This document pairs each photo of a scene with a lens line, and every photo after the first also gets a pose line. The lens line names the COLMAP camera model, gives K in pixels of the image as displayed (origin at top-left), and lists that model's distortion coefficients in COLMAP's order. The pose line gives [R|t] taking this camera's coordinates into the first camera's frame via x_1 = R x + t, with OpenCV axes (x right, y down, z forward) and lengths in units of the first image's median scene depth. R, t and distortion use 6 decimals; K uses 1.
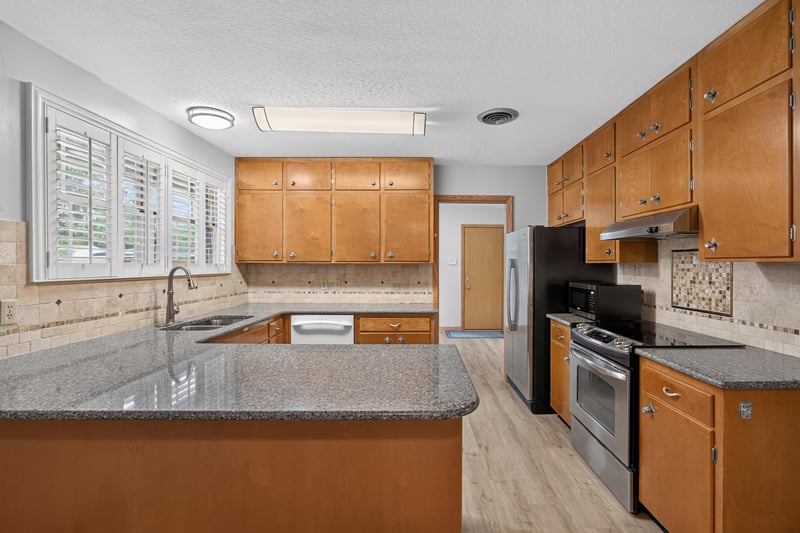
lens RADIAL K [[372.4, 0, 419.7], [0, 372.4, 266.9], [0, 0, 1]] dist [-0.022009, 0.005331]
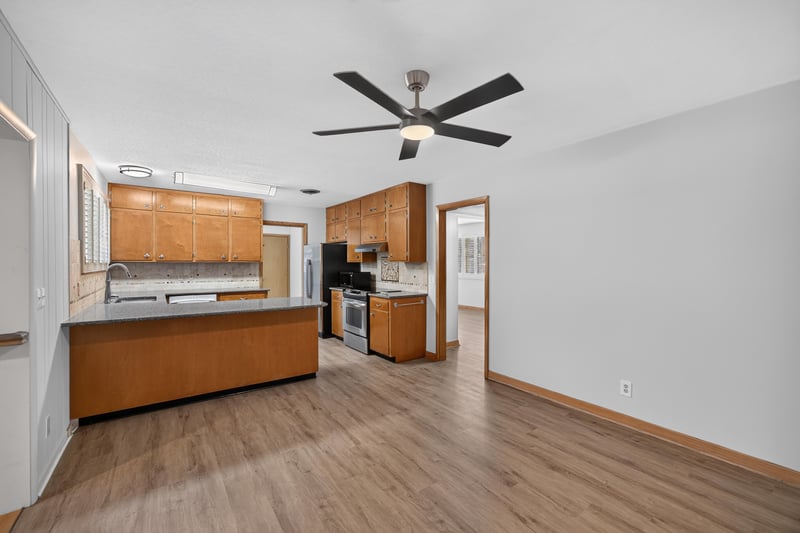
lens RADIAL K [[348.1, 0, 400.4], [0, 348.1, 262.1], [0, 0, 1]] dist [-0.020319, 0.005755]
pose [[0.817285, 0.001305, 0.576232, -0.503630], [0.003690, 0.999965, -0.007498, 0.005573], [-0.576221, 0.008254, 0.817252, -0.888240]]
